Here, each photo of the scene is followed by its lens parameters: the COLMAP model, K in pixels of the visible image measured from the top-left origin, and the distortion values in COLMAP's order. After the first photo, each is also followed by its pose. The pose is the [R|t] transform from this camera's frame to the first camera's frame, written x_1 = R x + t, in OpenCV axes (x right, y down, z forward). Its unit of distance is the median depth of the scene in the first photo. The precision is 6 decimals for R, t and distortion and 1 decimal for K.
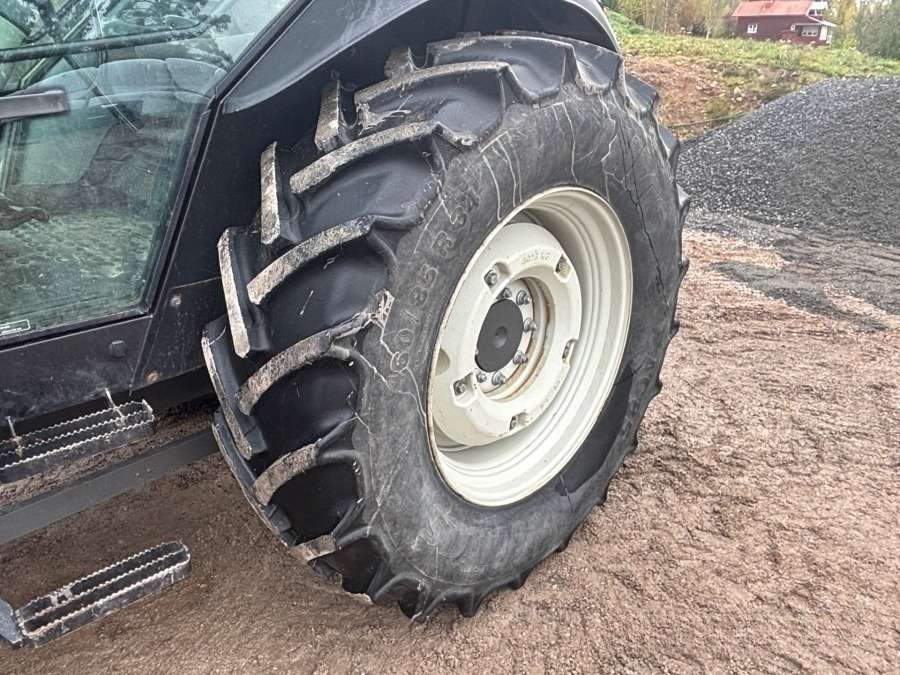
lens RADIAL K [[678.5, 0, 452.5], [0, 678.5, 338.7], [0, 0, 1]] dist [0.042689, -0.064877]
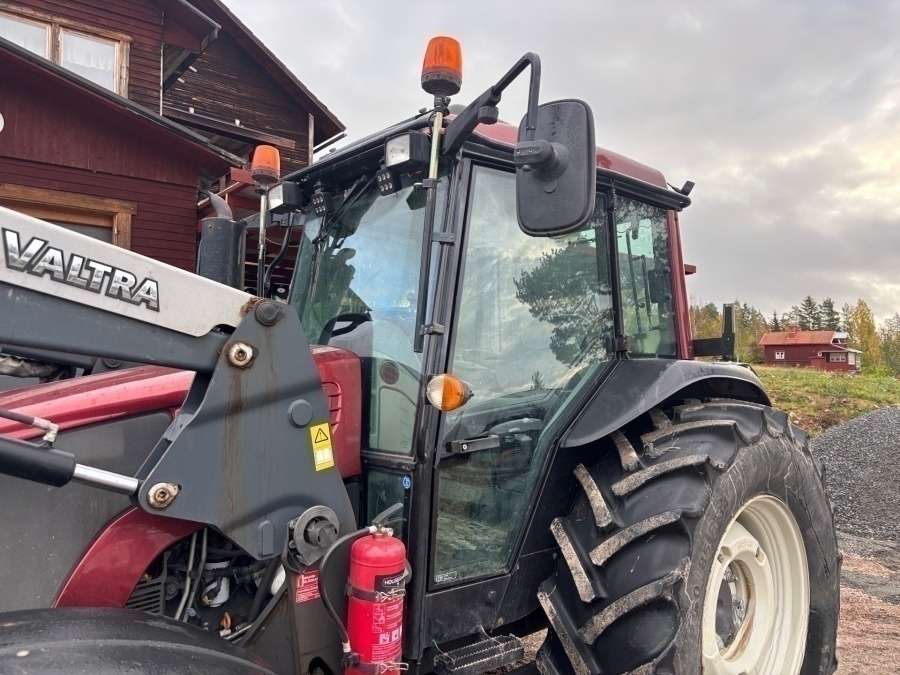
lens RADIAL K [[678.8, 0, 449.0], [0, 678.8, 343.4], [0, 0, 1]] dist [0.053594, -0.062748]
pose [[0.997728, -0.000528, -0.067371, -0.471948], [-0.028313, 0.904100, -0.426382, 0.152576], [0.061135, 0.427320, 0.902031, -0.603522]]
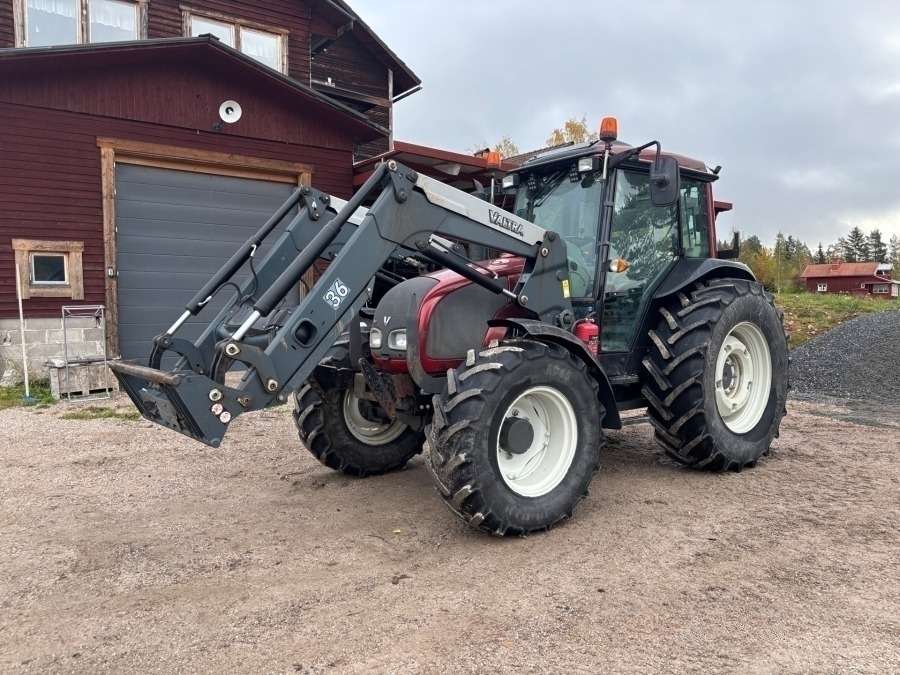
lens RADIAL K [[678.8, 0, 449.0], [0, 678.8, 343.4], [0, 0, 1]] dist [0.053594, -0.062748]
pose [[0.993105, 0.001924, -0.117212, -0.948281], [-0.041866, 0.939747, -0.339296, 1.133495], [0.109496, 0.341864, 0.933349, -2.350002]]
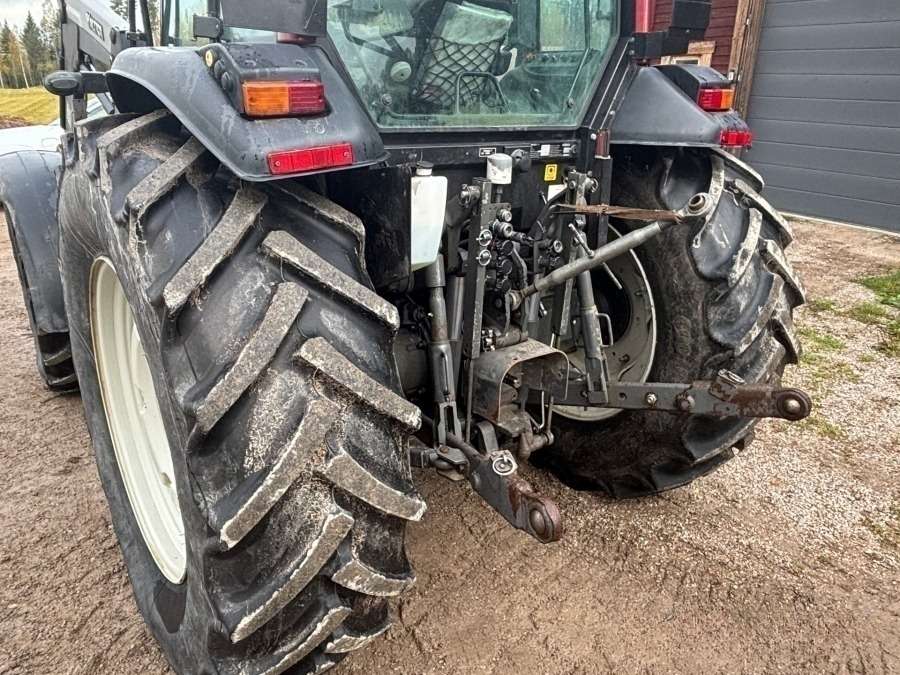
lens RADIAL K [[682.6, 0, 450.0], [0, 682.6, 337.5], [0, 0, 1]] dist [0.035997, -0.066392]
pose [[-0.159800, 0.335445, -0.928408, 1.159231], [-0.408468, 0.833732, 0.371544, -0.780790], [0.898676, 0.438598, 0.003788, 1.651083]]
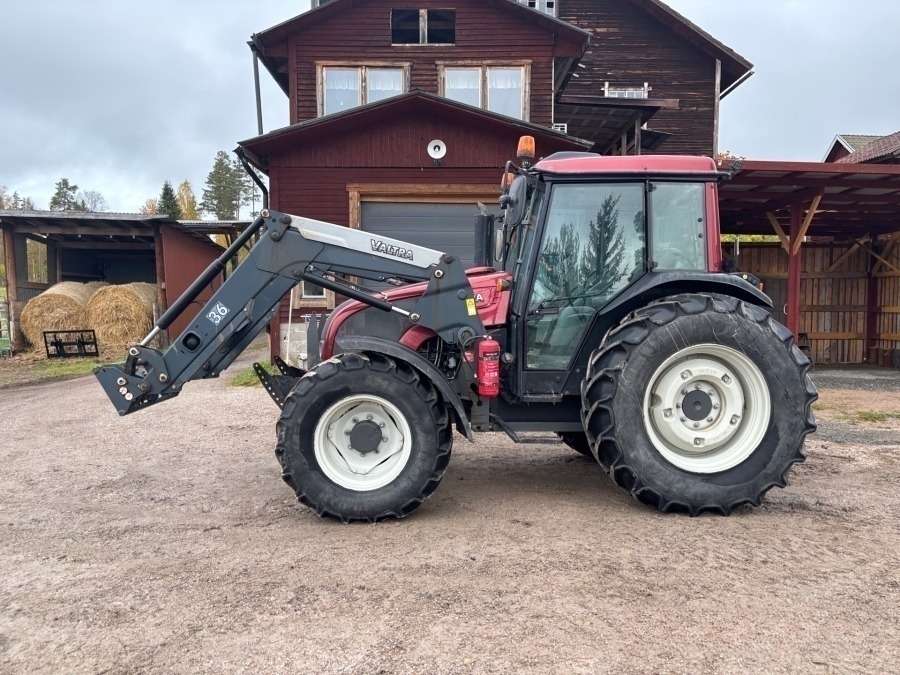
lens RADIAL K [[678.8, 0, 449.0], [0, 678.8, 343.4], [0, 0, 1]] dist [0.053594, -0.062748]
pose [[0.741559, 0.033419, -0.670054, 1.354320], [-0.264000, 0.932716, -0.245653, 0.812854], [0.616761, 0.359060, 0.700487, -1.759611]]
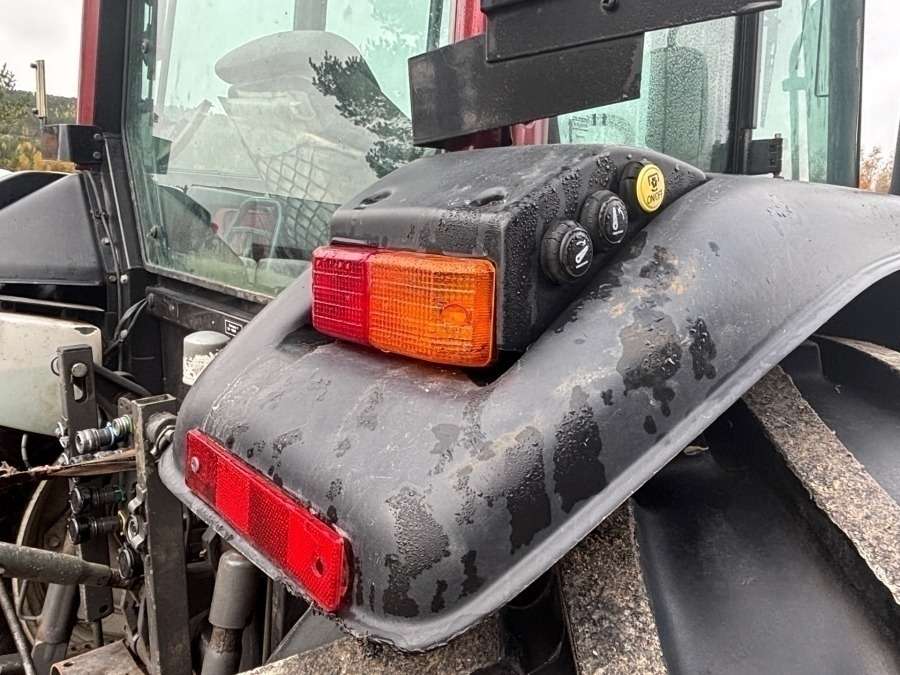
lens RADIAL K [[678.5, 0, 452.5], [0, 678.5, 338.7], [0, 0, 1]] dist [0.042689, -0.064877]
pose [[-0.996835, -0.065279, 0.045370, -0.508159], [-0.029388, 0.832882, 0.552669, -1.035064], [-0.073866, 0.549587, -0.832165, 2.185837]]
